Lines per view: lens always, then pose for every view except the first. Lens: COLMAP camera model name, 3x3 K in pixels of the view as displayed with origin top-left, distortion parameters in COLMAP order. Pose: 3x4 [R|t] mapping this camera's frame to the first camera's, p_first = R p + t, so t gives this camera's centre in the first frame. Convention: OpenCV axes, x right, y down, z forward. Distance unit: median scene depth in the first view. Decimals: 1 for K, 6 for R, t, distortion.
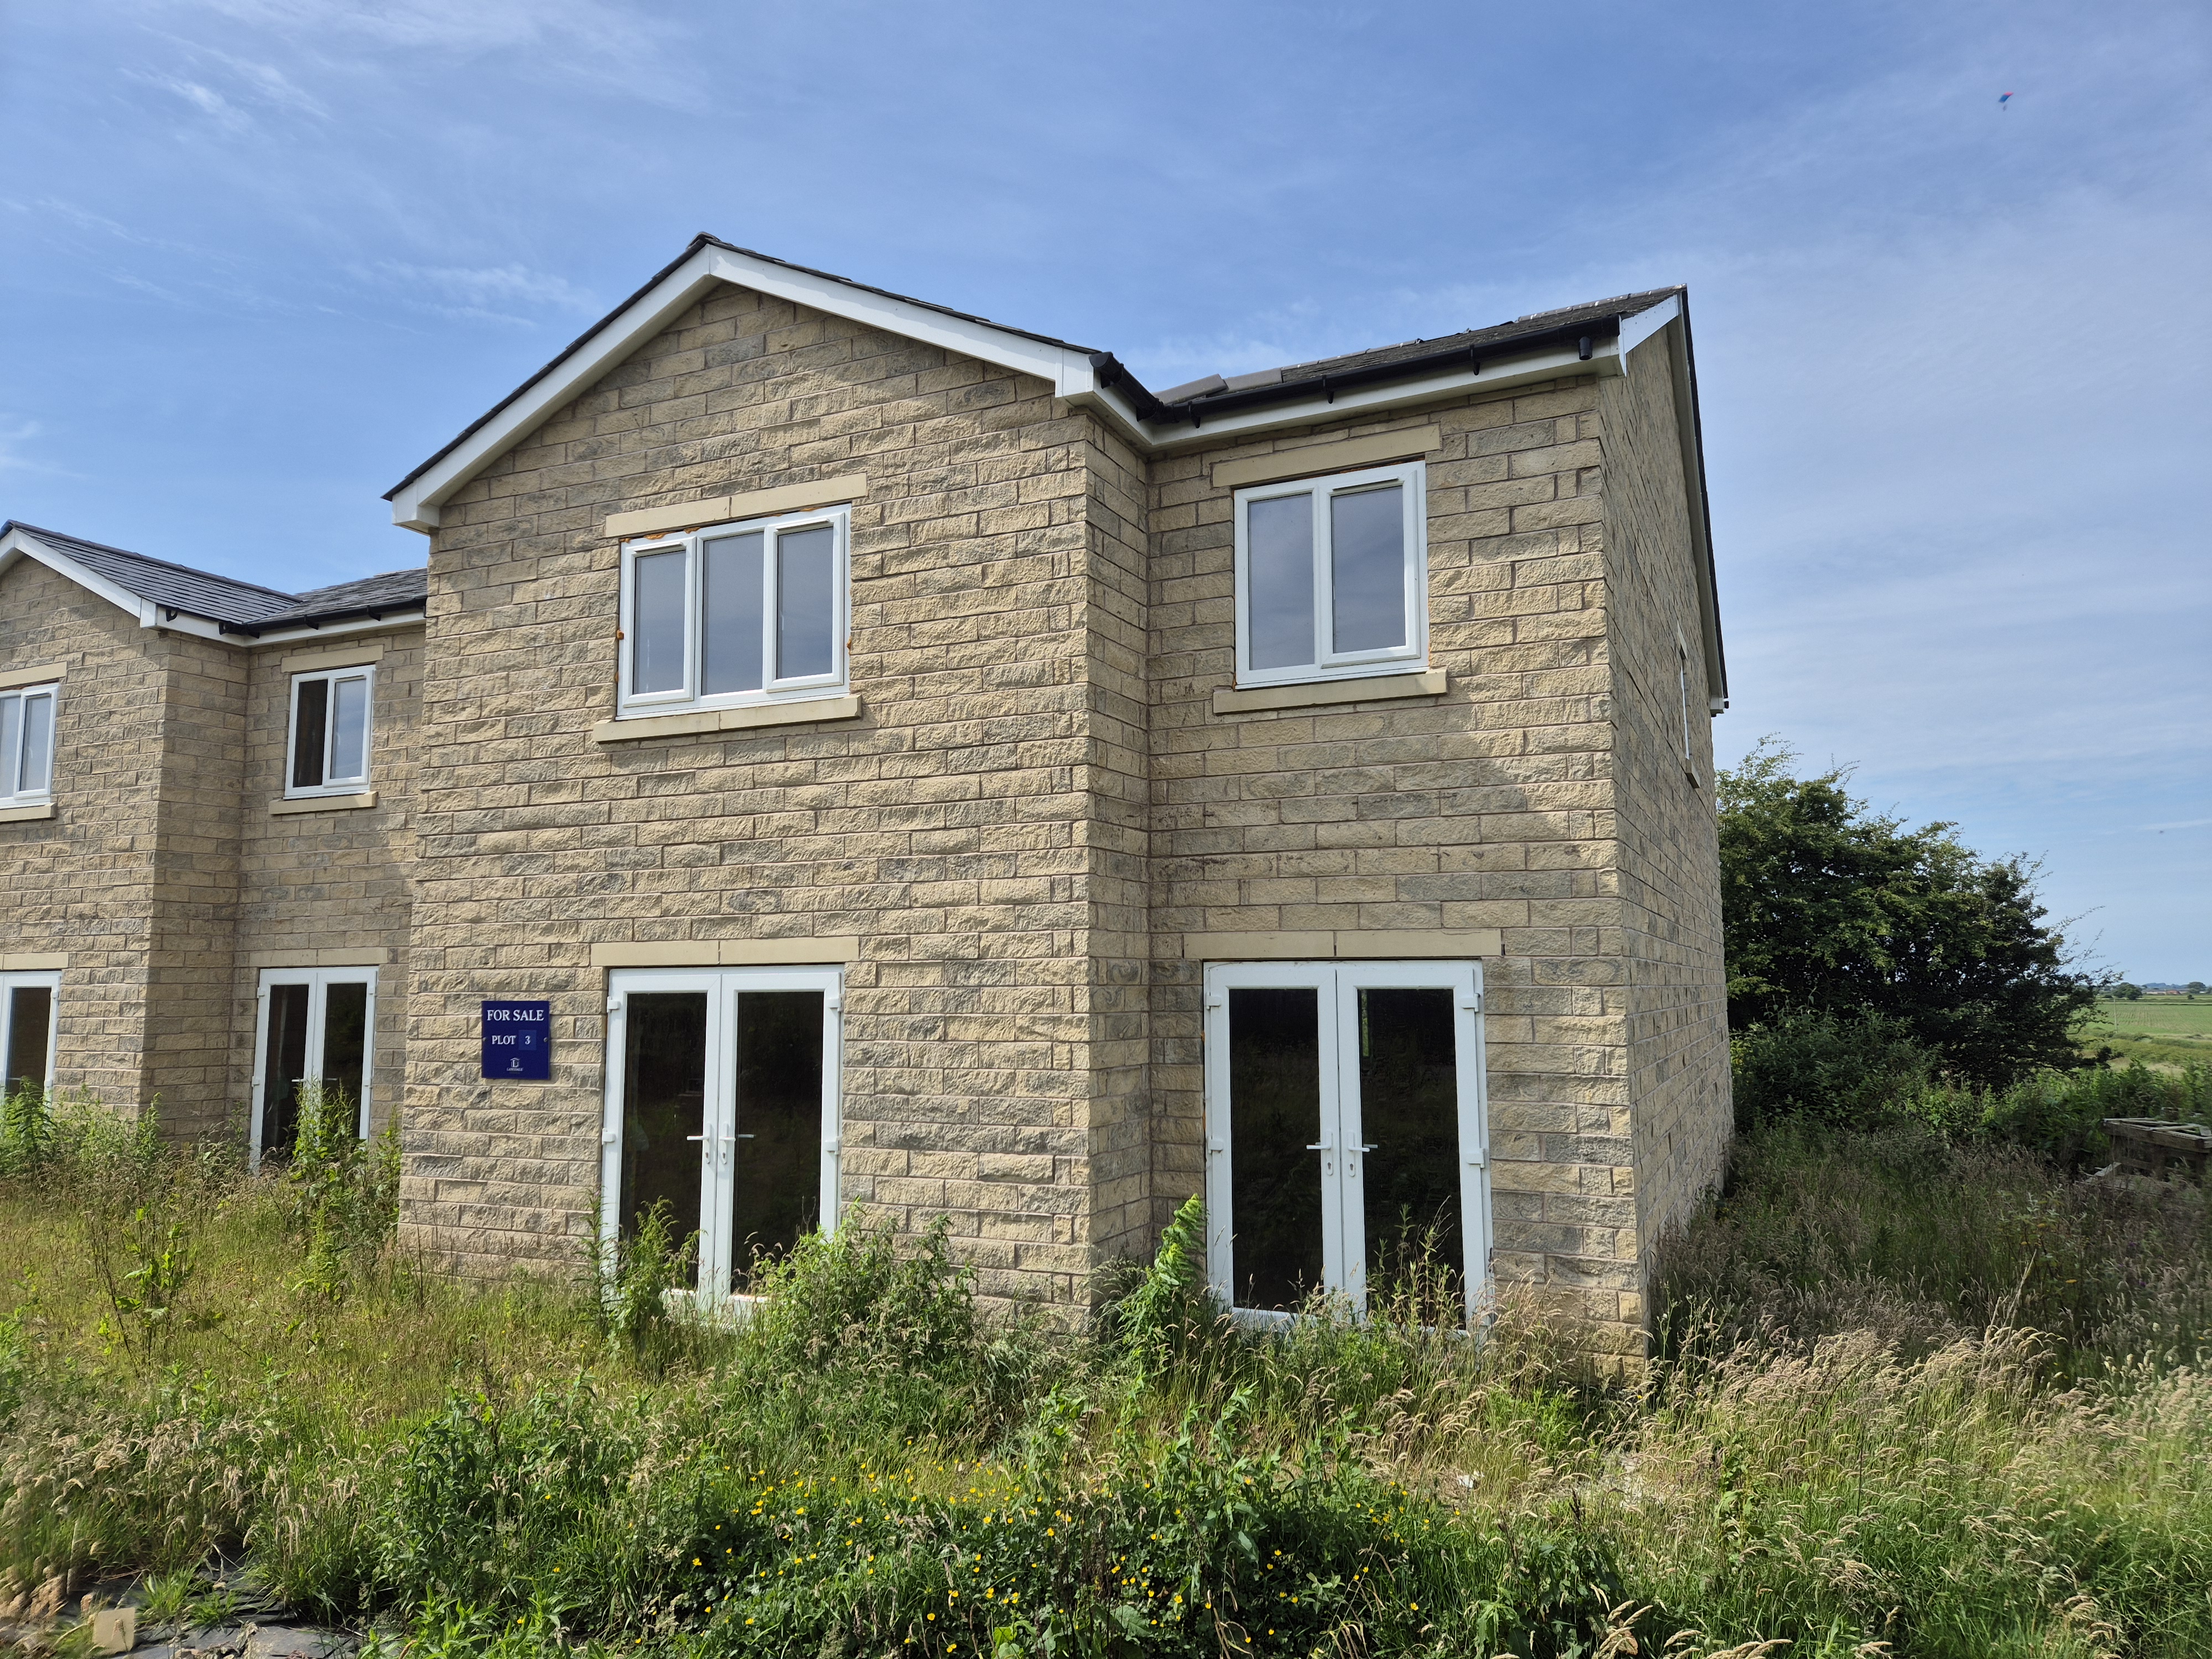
lens RADIAL K [[1490.4, 0, 1113.4], [0, 1490.4, 826.1], [0, 0, 1]] dist [0.073363, -0.048228]
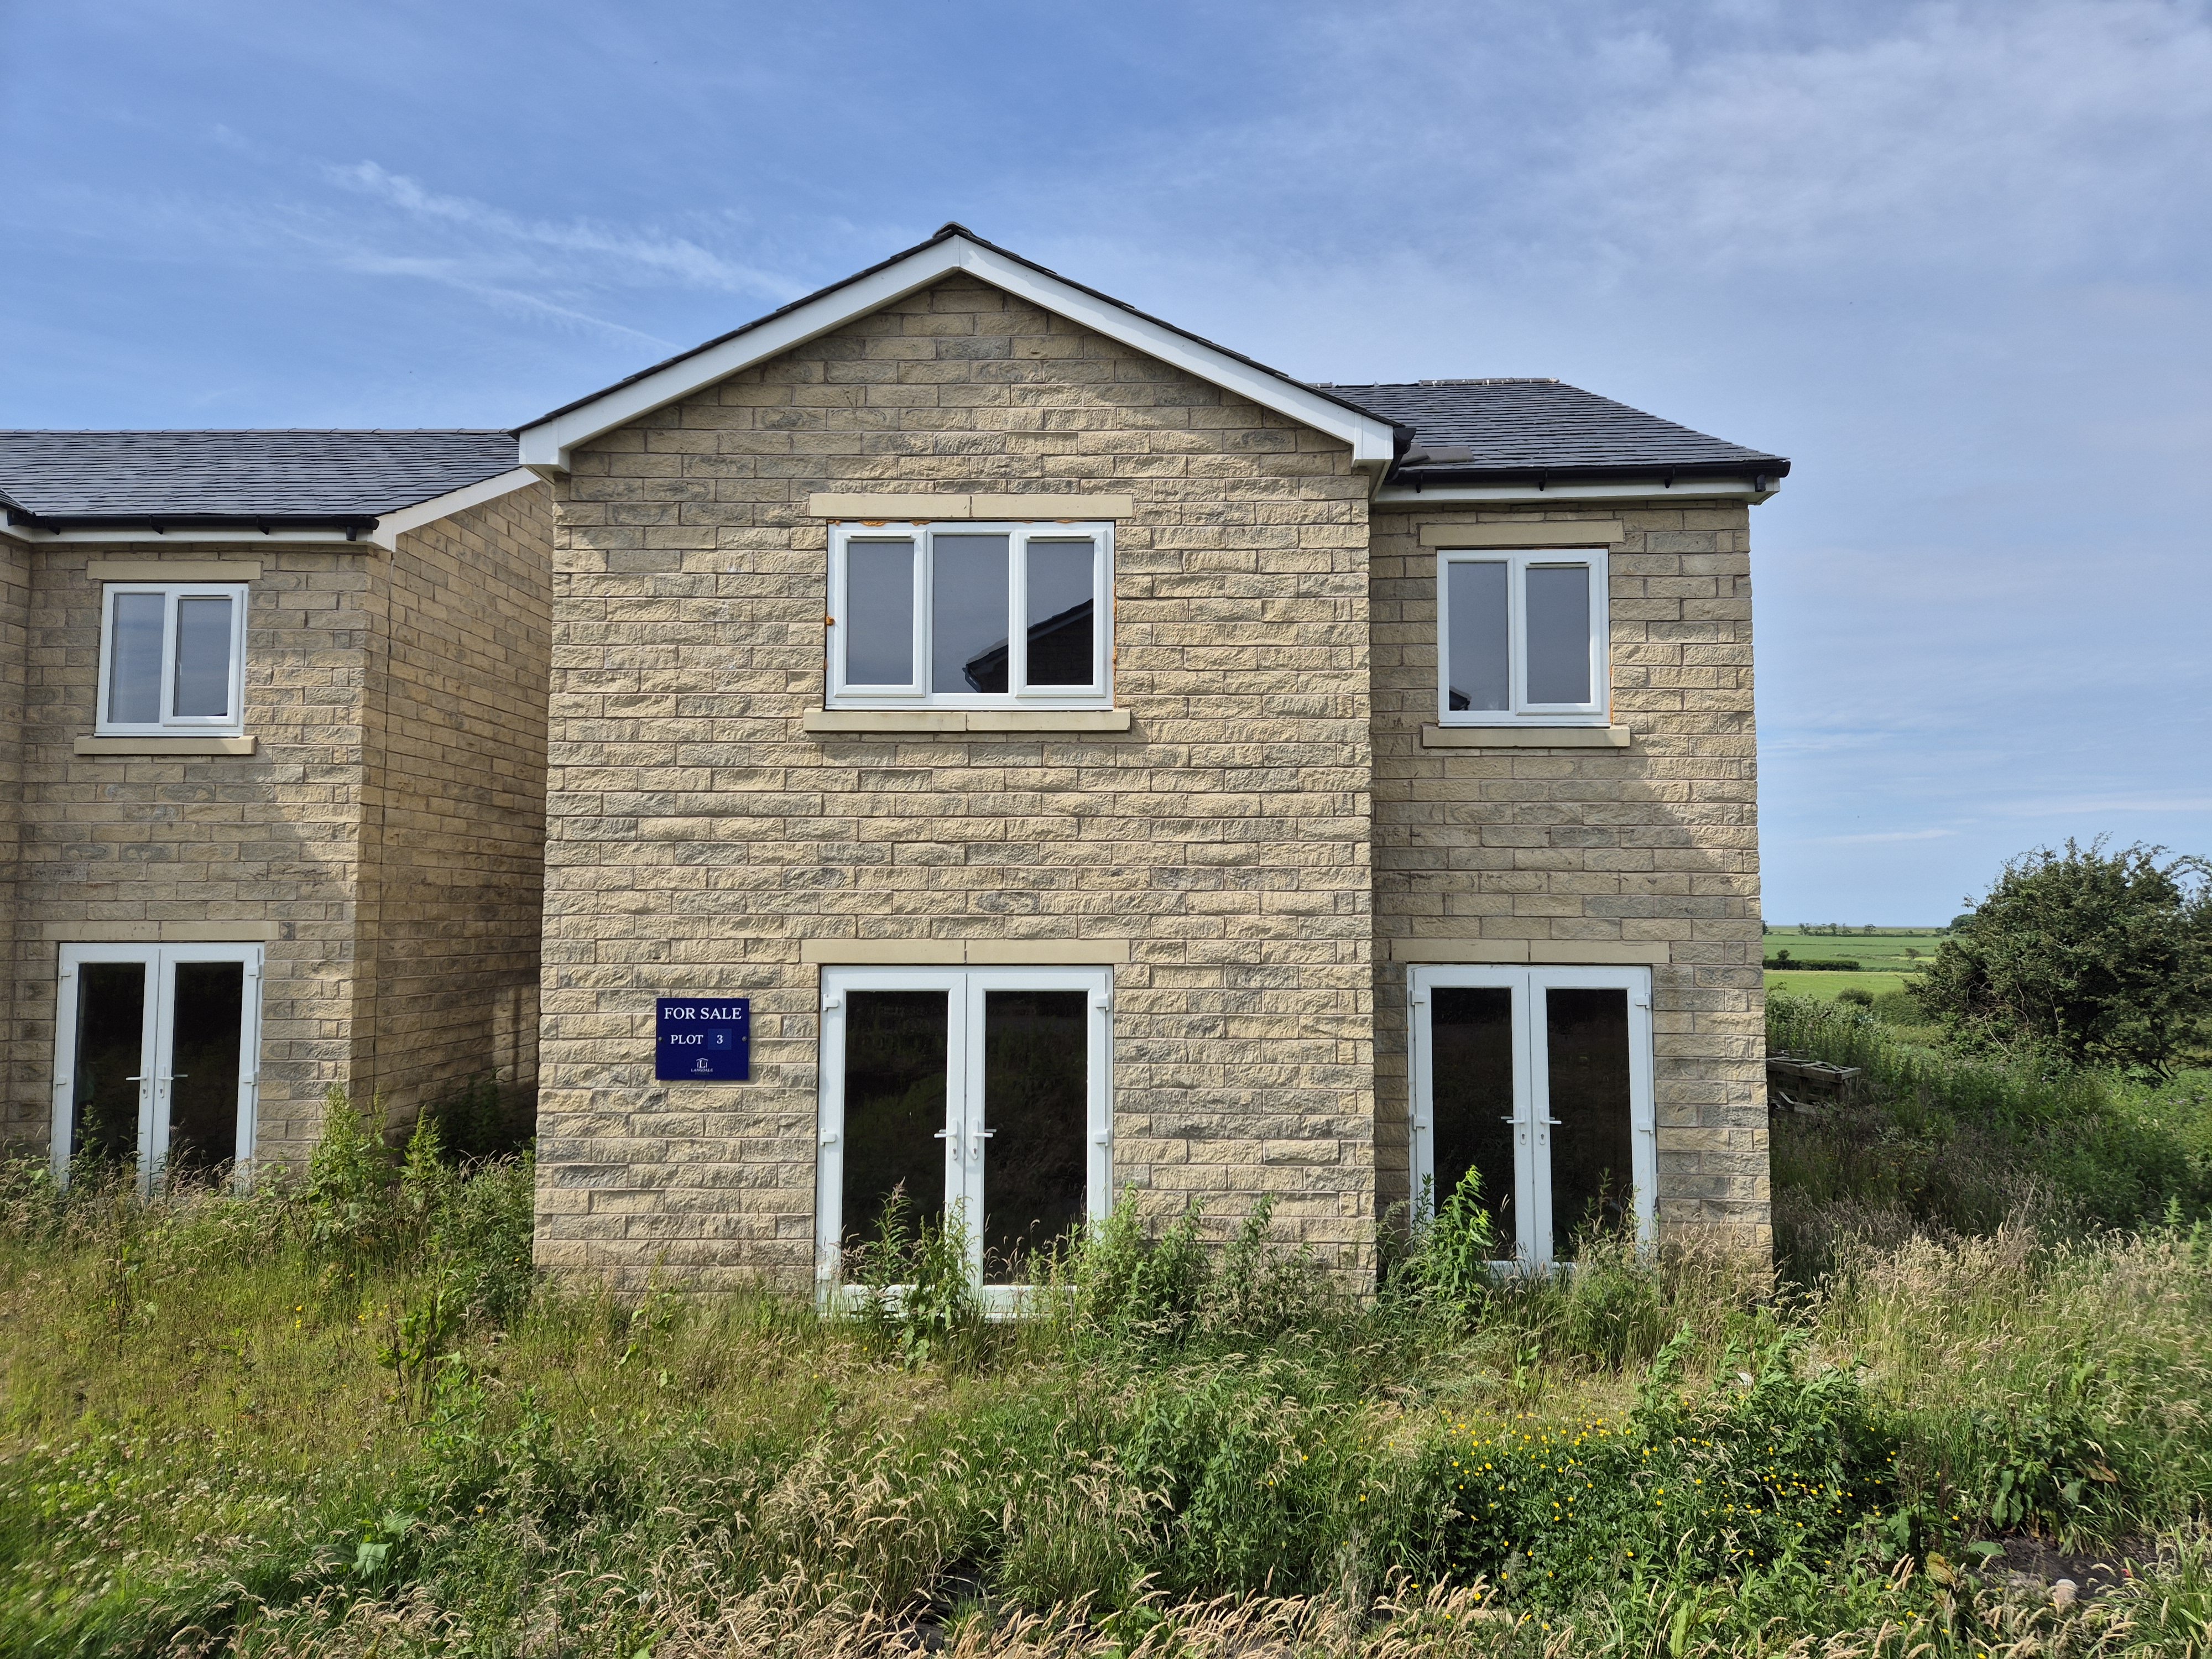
lens RADIAL K [[1490.4, 0, 1128.8], [0, 1490.4, 822.1], [0, 0, 1]] dist [0.073363, -0.048228]
pose [[0.915664, 0.033844, 0.400517, -0.572831], [-0.051182, 0.998155, 0.032666, -0.042136], [-0.398673, -0.050410, 0.915707, 0.037020]]
